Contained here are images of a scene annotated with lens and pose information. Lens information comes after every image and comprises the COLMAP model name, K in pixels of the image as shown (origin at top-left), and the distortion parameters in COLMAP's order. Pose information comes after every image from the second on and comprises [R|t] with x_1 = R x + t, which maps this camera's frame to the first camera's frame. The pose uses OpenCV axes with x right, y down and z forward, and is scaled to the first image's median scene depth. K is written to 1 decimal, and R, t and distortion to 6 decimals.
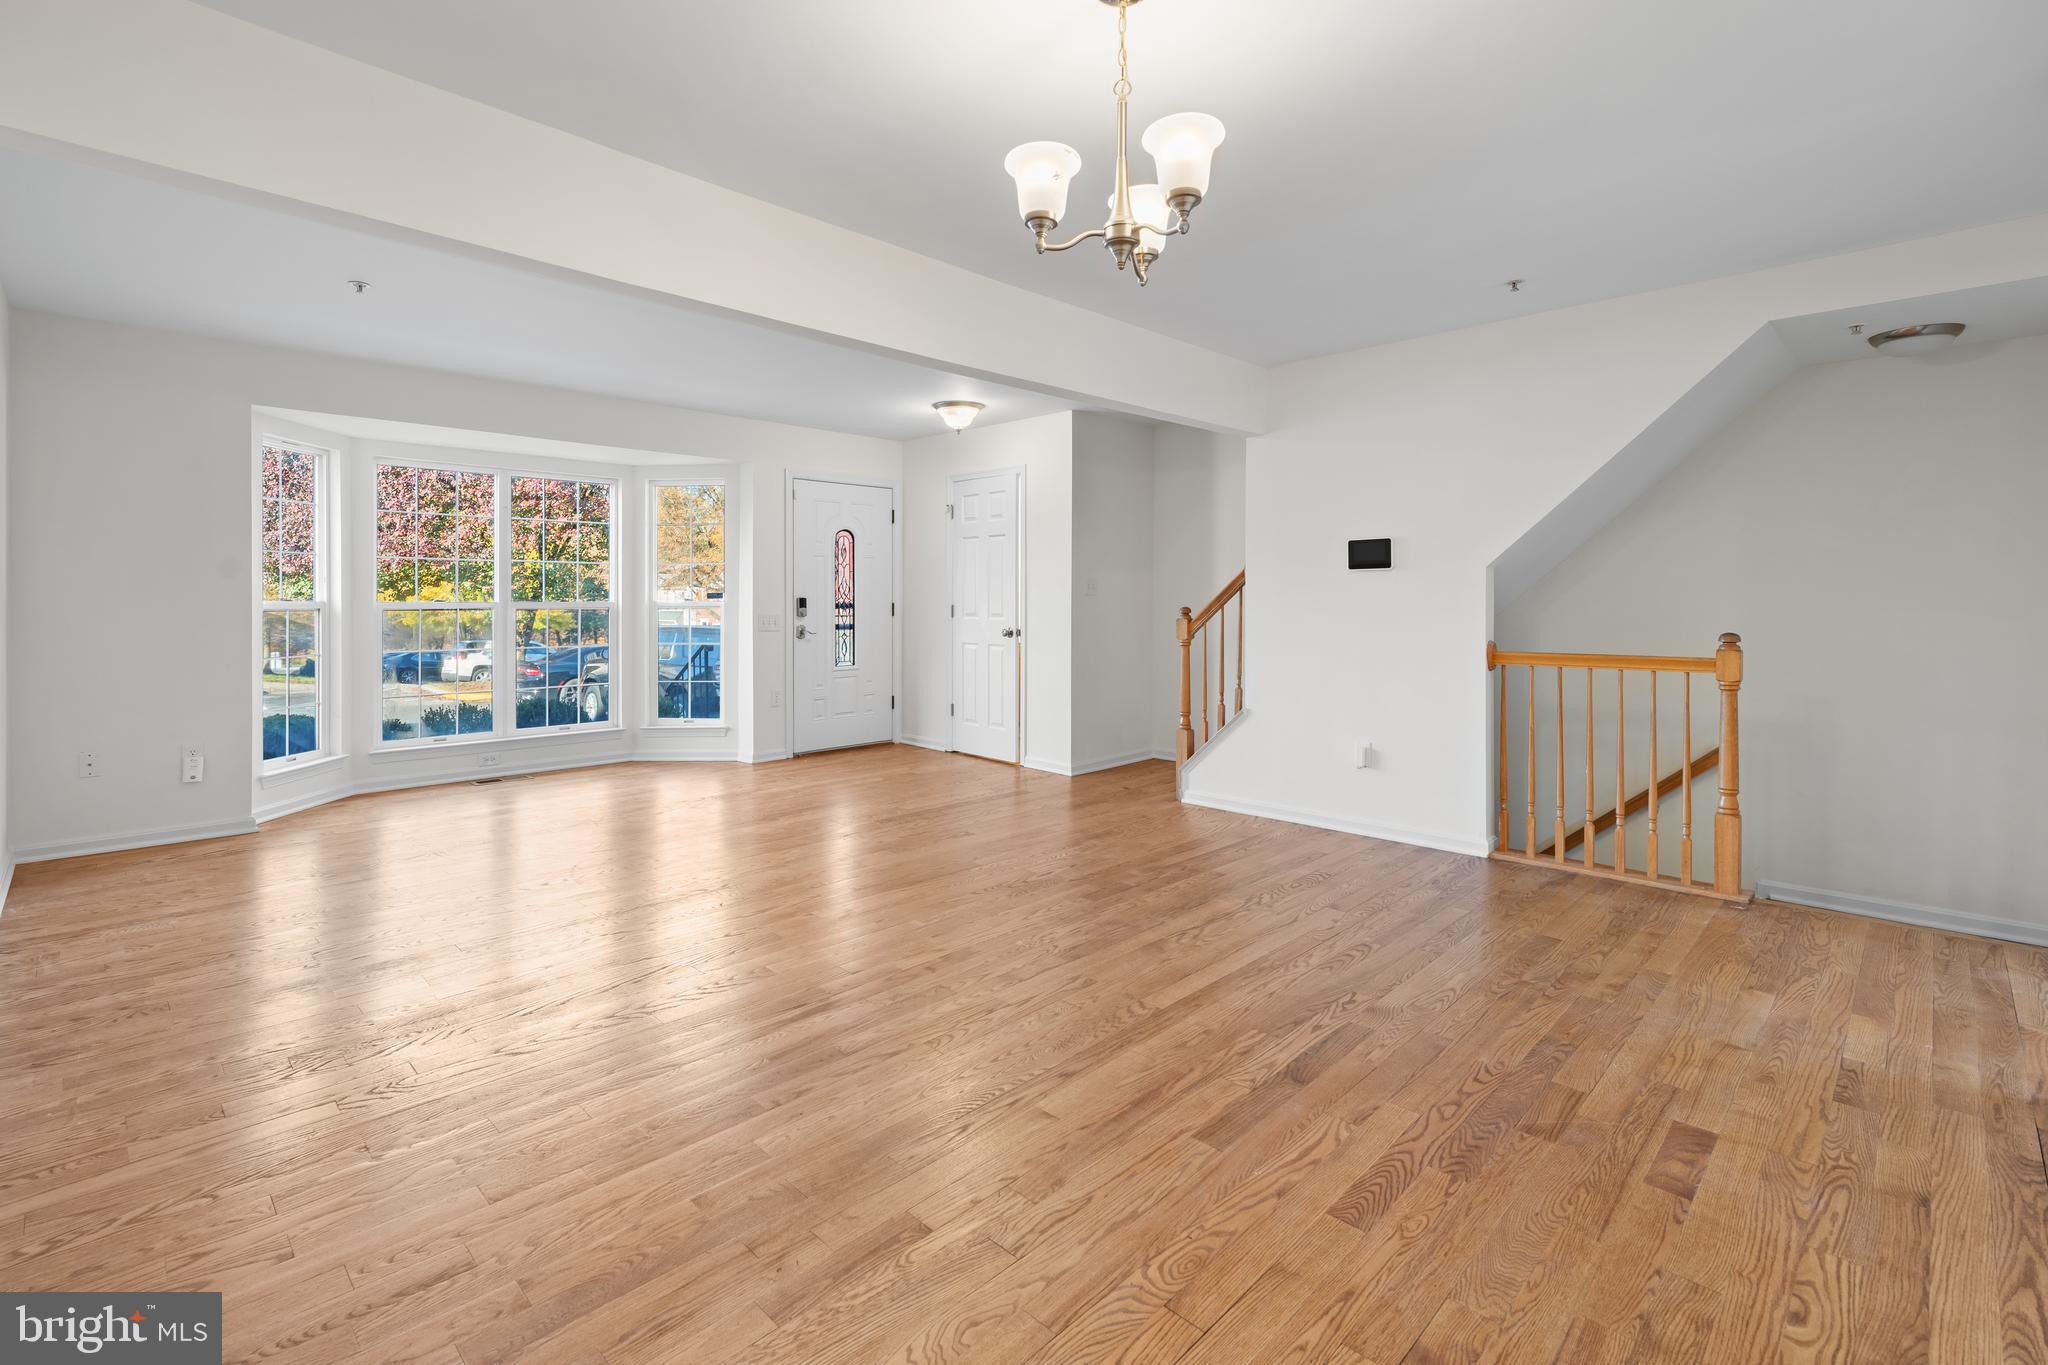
lens RADIAL K [[930.6, 0, 1003.7], [0, 930.6, 636.9], [0, 0, 1]] dist [-0.002360, 0.000025]
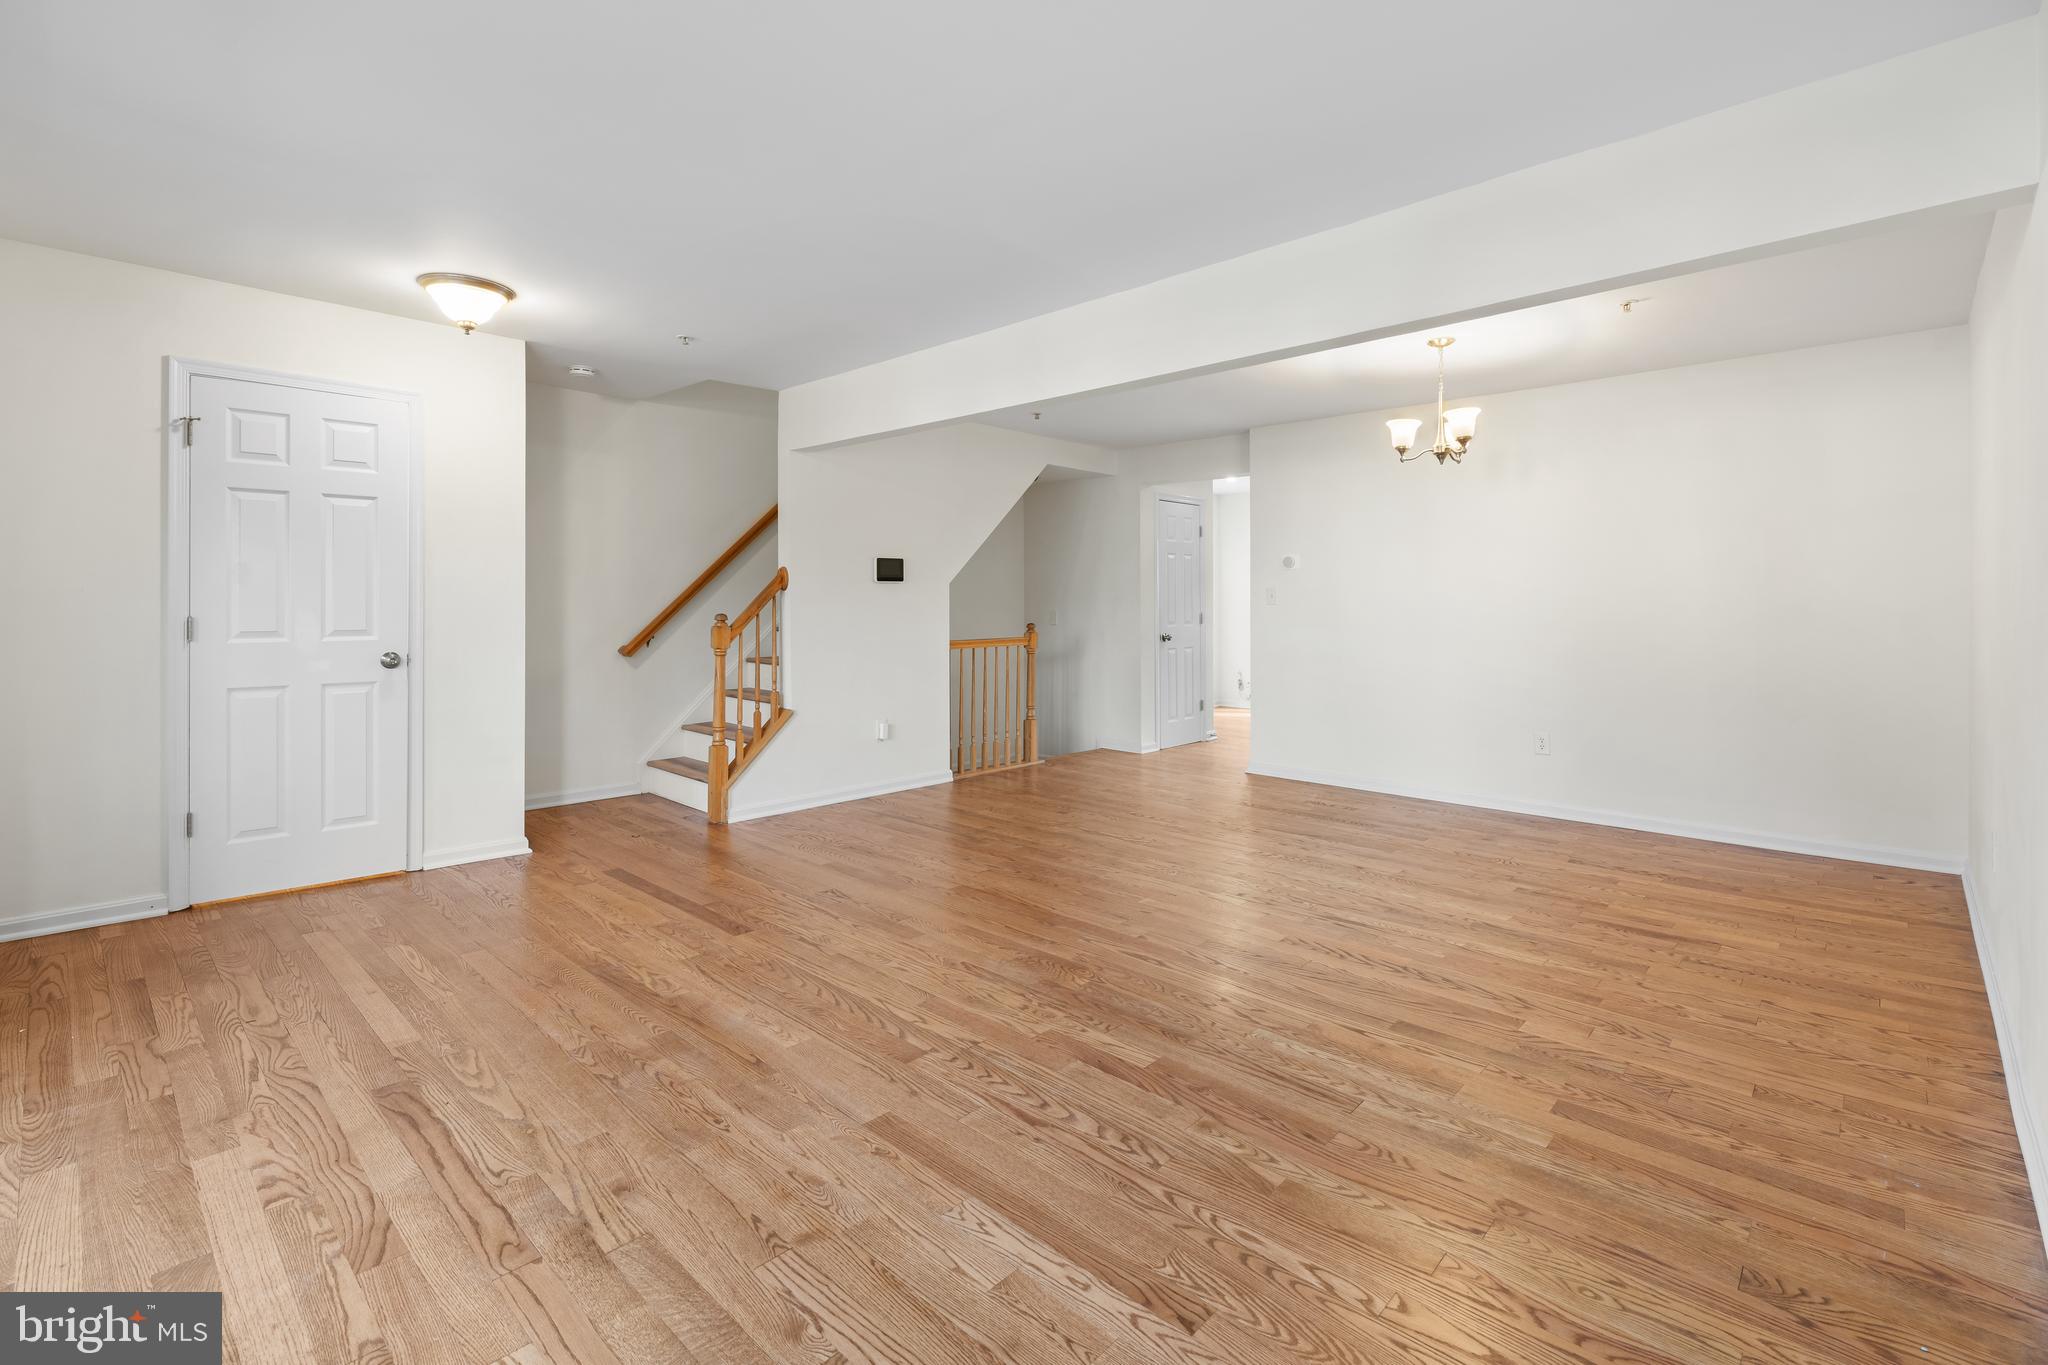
lens RADIAL K [[930.6, 0, 1003.7], [0, 930.6, 636.9], [0, 0, 1]] dist [-0.002360, 0.000025]
pose [[-0.026828, -0.037408, 0.998940, -0.928505], [0.037186, 0.998571, 0.038393, -0.043074], [-0.998948, 0.038177, -0.025398, 0.930344]]
